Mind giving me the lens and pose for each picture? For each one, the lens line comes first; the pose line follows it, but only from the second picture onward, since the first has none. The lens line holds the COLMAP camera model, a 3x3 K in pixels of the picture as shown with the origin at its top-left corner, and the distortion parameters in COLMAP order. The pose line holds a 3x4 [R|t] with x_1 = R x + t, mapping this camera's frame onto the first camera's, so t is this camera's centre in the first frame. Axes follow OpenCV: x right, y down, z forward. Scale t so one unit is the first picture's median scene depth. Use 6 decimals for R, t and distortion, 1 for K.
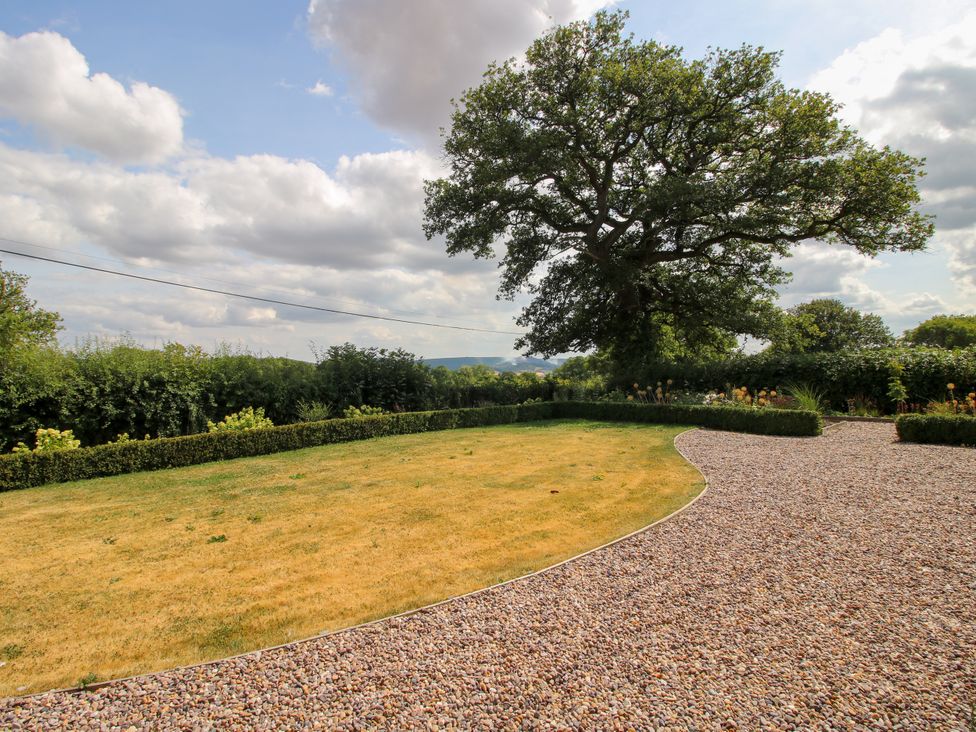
lens RADIAL K [[507.8, 0, 481.3], [0, 507.8, 359.5], [0, 0, 1]] dist [0.001280, -0.013979]
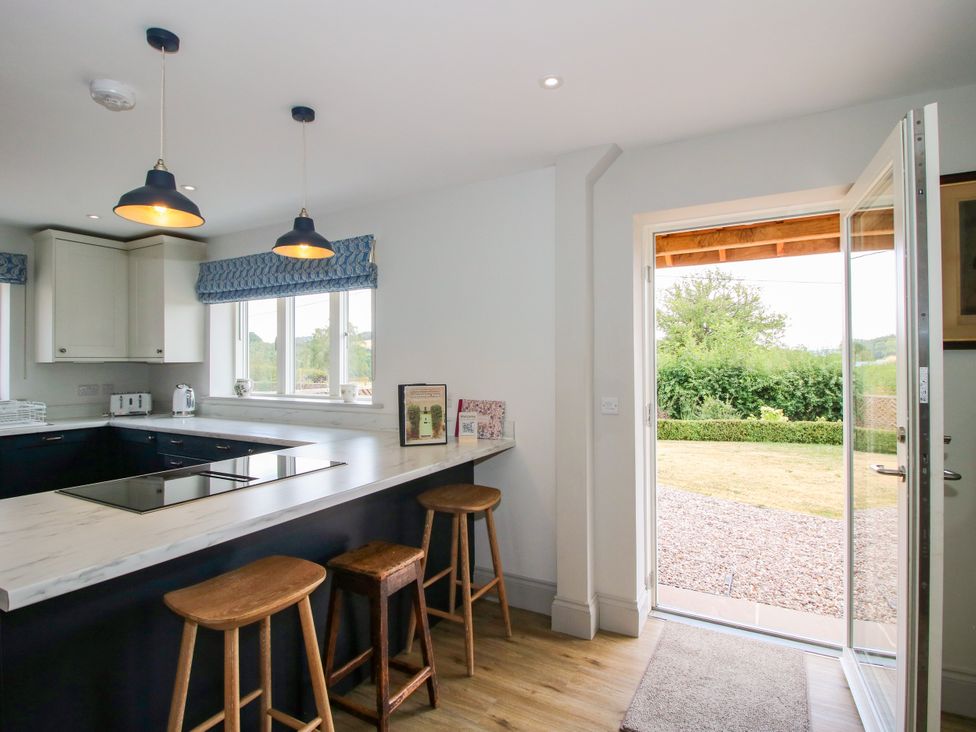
lens RADIAL K [[507.8, 0, 481.3], [0, 507.8, 359.5], [0, 0, 1]] dist [0.001280, -0.013979]
pose [[0.318670, -0.001473, -0.947865, 0.233233], [0.018079, 0.999826, 0.004525, -0.020439], [0.947693, -0.018578, 0.318641, -0.221503]]
